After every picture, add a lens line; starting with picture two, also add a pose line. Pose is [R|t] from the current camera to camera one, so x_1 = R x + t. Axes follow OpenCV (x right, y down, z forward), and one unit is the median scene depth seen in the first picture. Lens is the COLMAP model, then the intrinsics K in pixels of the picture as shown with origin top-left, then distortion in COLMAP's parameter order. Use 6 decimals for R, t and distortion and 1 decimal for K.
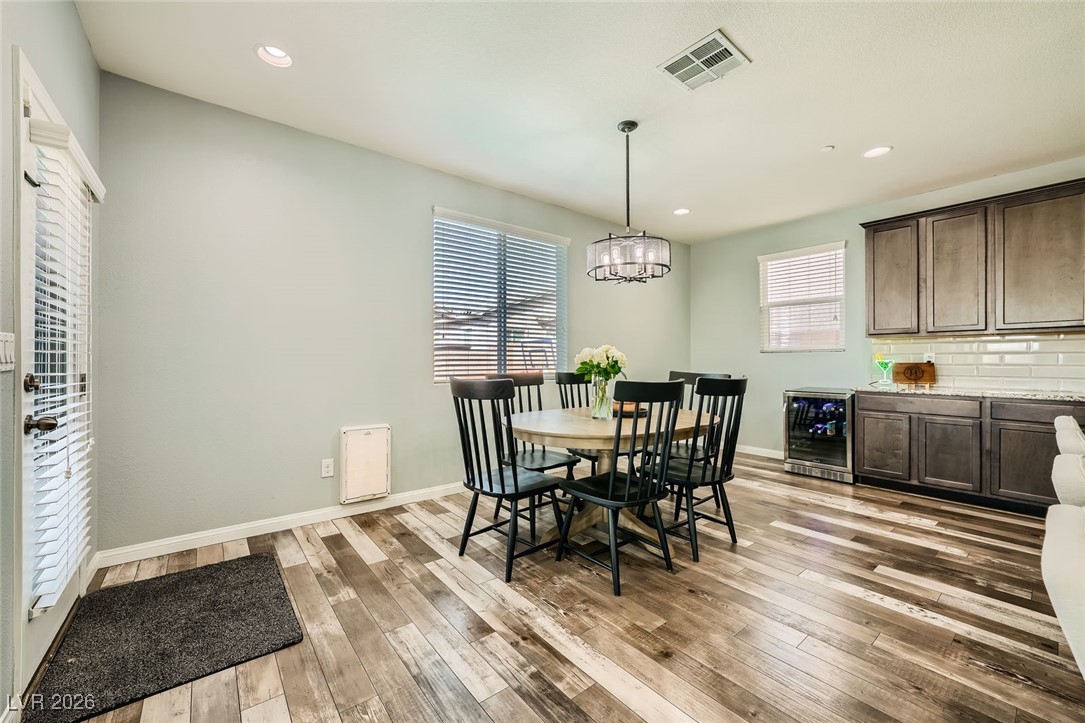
lens RADIAL K [[425.4, 0, 537.3], [0, 425.4, 360.9], [0, 0, 1]] dist [-0.018879, 0.003976]
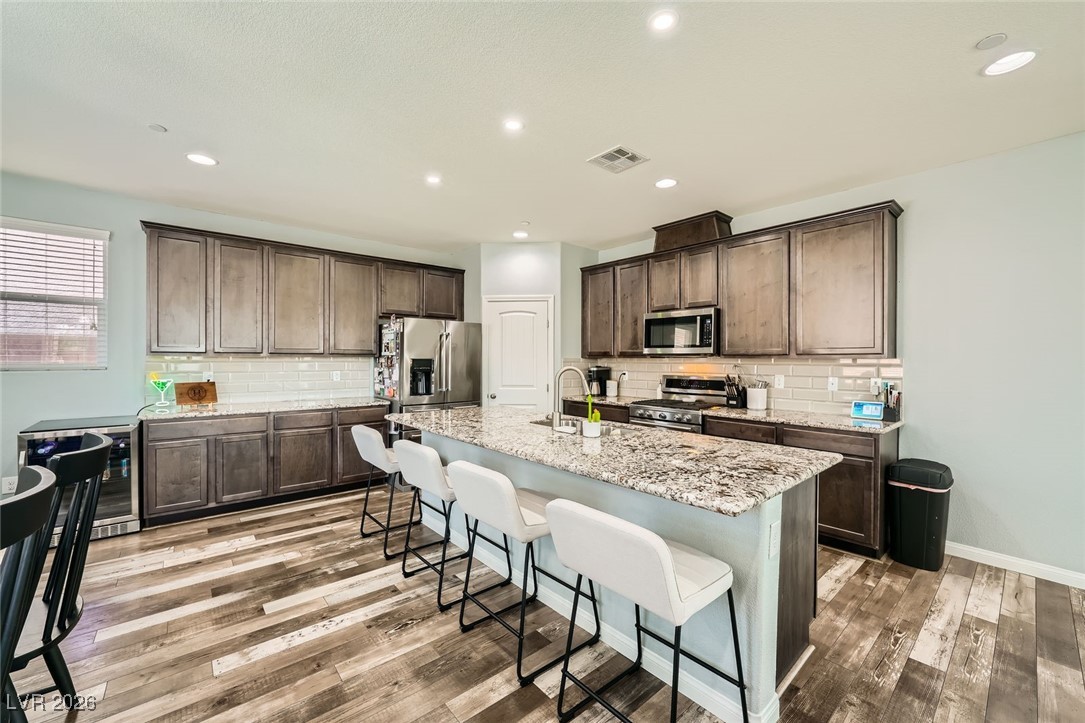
lens RADIAL K [[425.4, 0, 544.9], [0, 425.4, 366.1], [0, 0, 1]] dist [-0.018879, 0.003976]
pose [[-0.046748, -0.020715, 0.998692, -0.140918], [-0.008723, 0.999755, 0.020329, -0.074498], [-0.998869, -0.007761, -0.046917, 0.295468]]
